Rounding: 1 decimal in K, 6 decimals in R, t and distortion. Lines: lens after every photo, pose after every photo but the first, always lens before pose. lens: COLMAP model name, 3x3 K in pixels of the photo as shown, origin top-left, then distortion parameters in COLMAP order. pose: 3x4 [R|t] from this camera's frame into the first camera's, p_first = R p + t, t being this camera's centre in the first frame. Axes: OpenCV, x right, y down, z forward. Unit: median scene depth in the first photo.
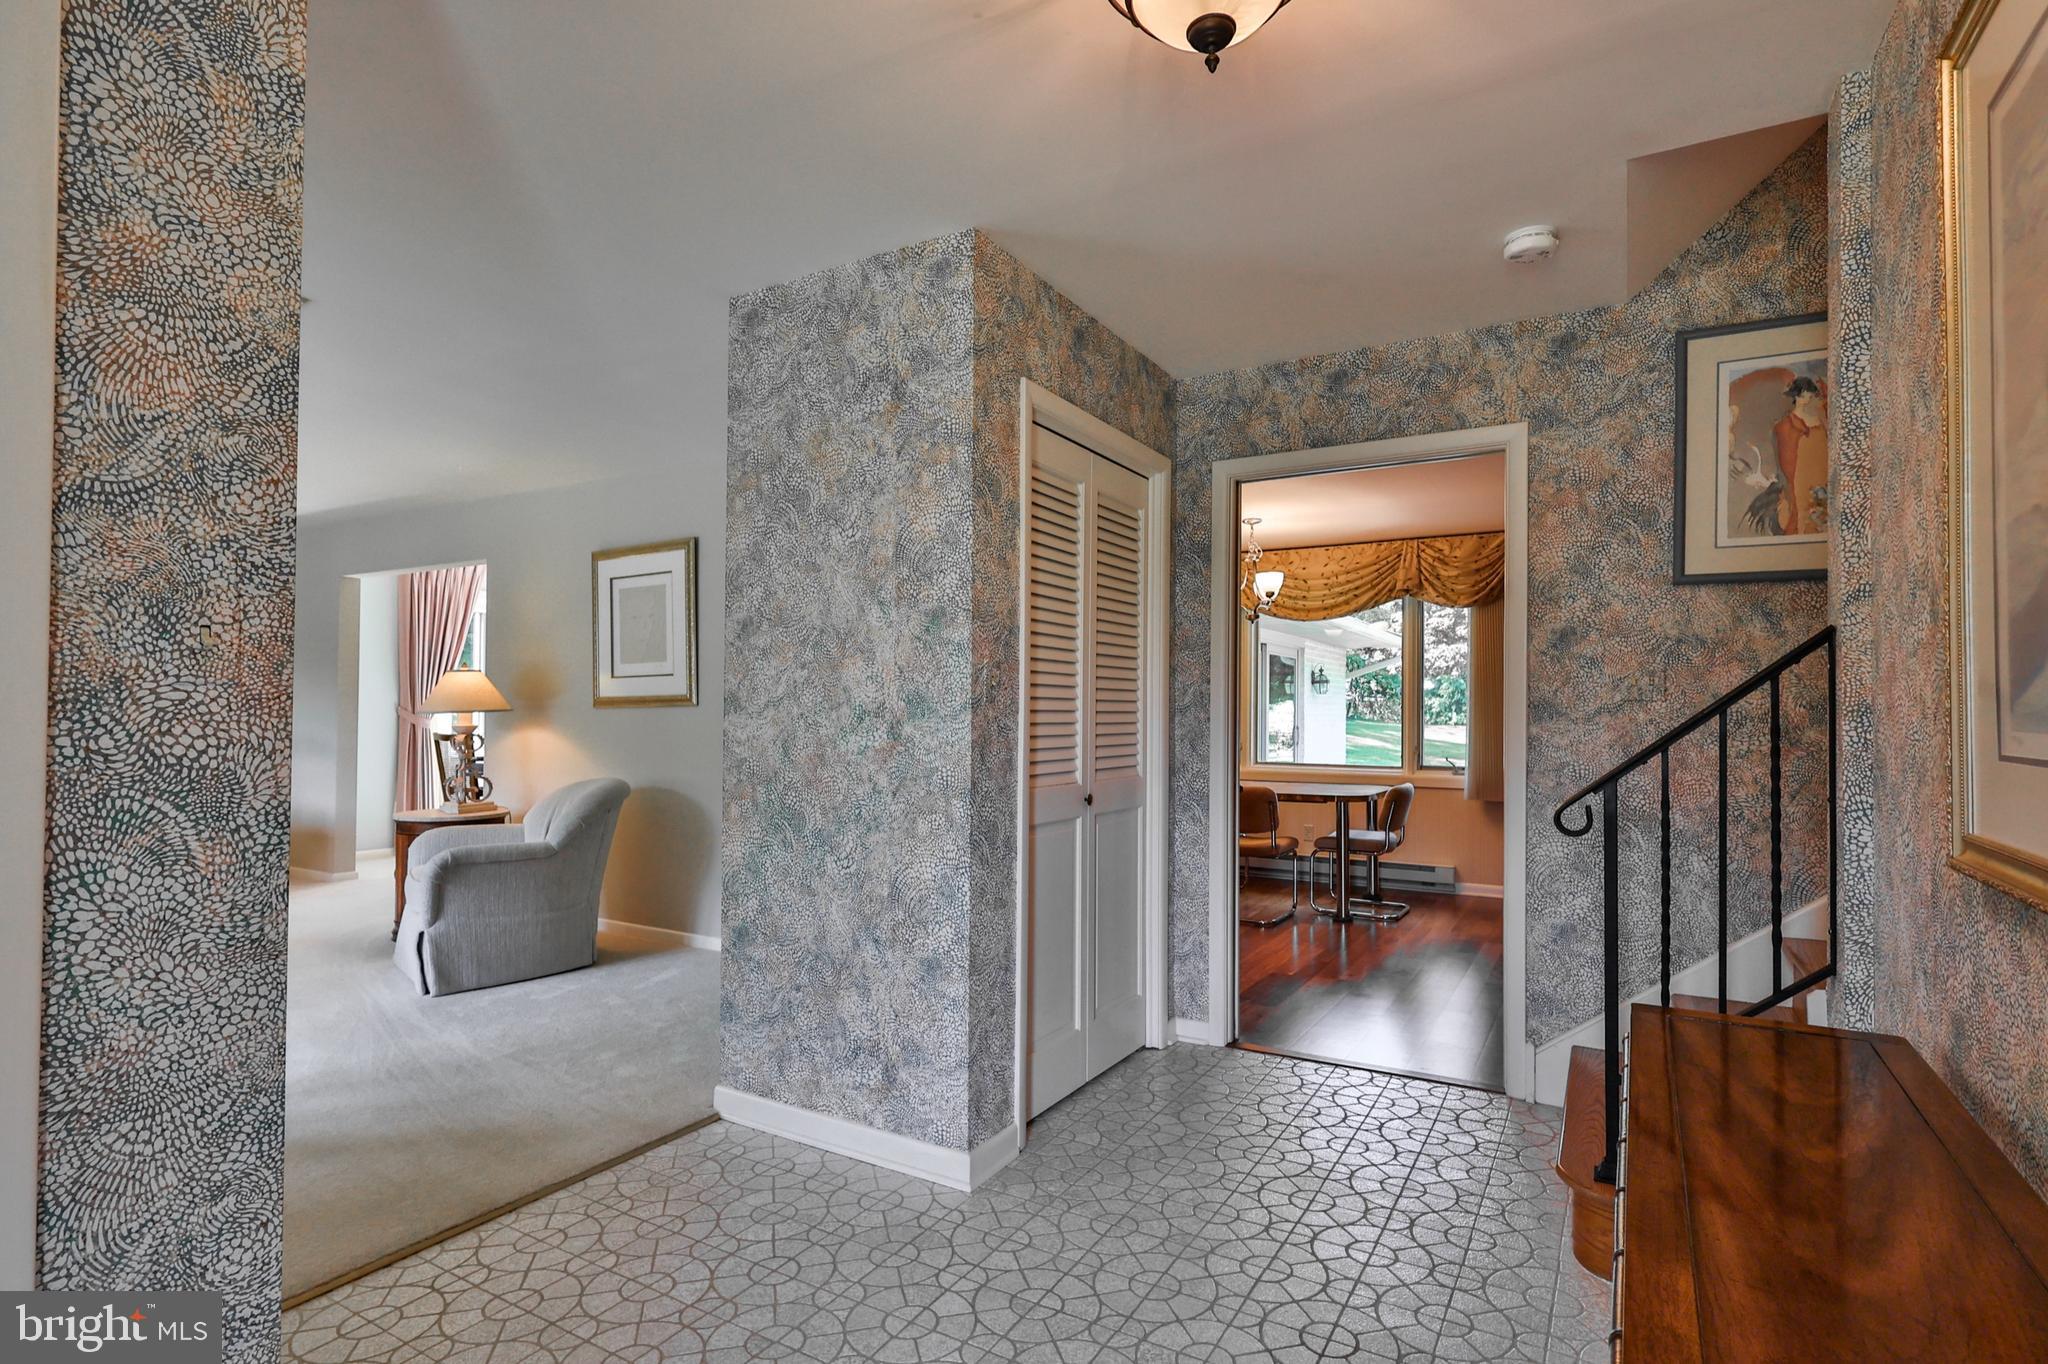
lens RADIAL K [[1012.4, 0, 1023.8], [0, 1012.4, 696.8], [0, 0, 1]] dist [0.000765, 0.000756]
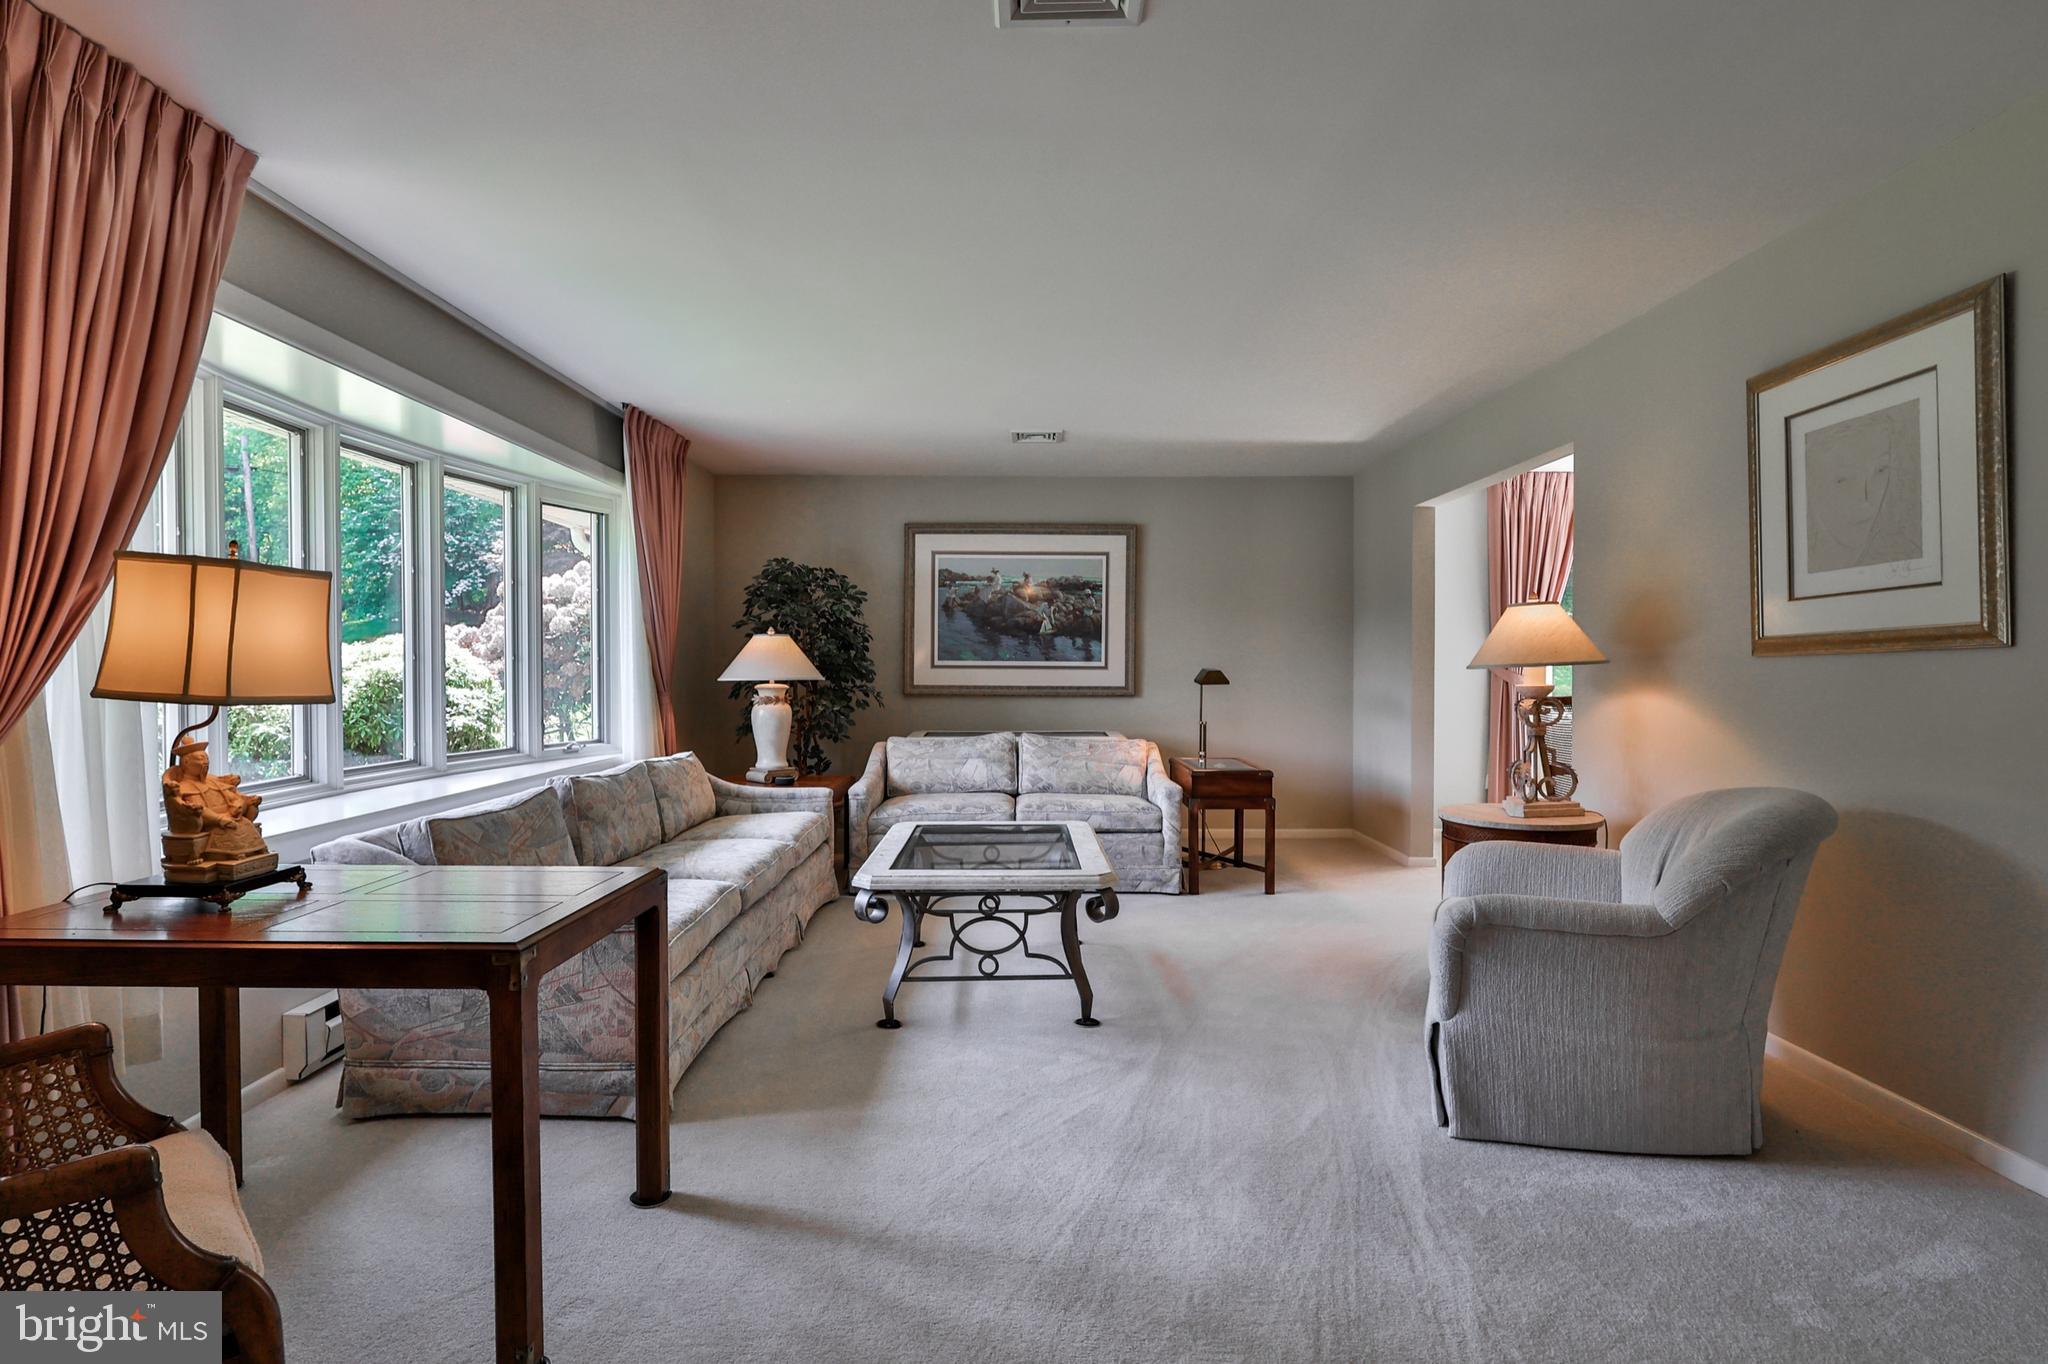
lens RADIAL K [[1012.4, 0, 1023.8], [0, 1012.4, 674.4], [0, 0, 1]] dist [0.000765, 0.000756]
pose [[0.516098, 0.001902, -0.856527, -0.161281], [0.015913, 0.999804, 0.011809, 0.008200], [0.856382, -0.019725, 0.515967, 0.385797]]
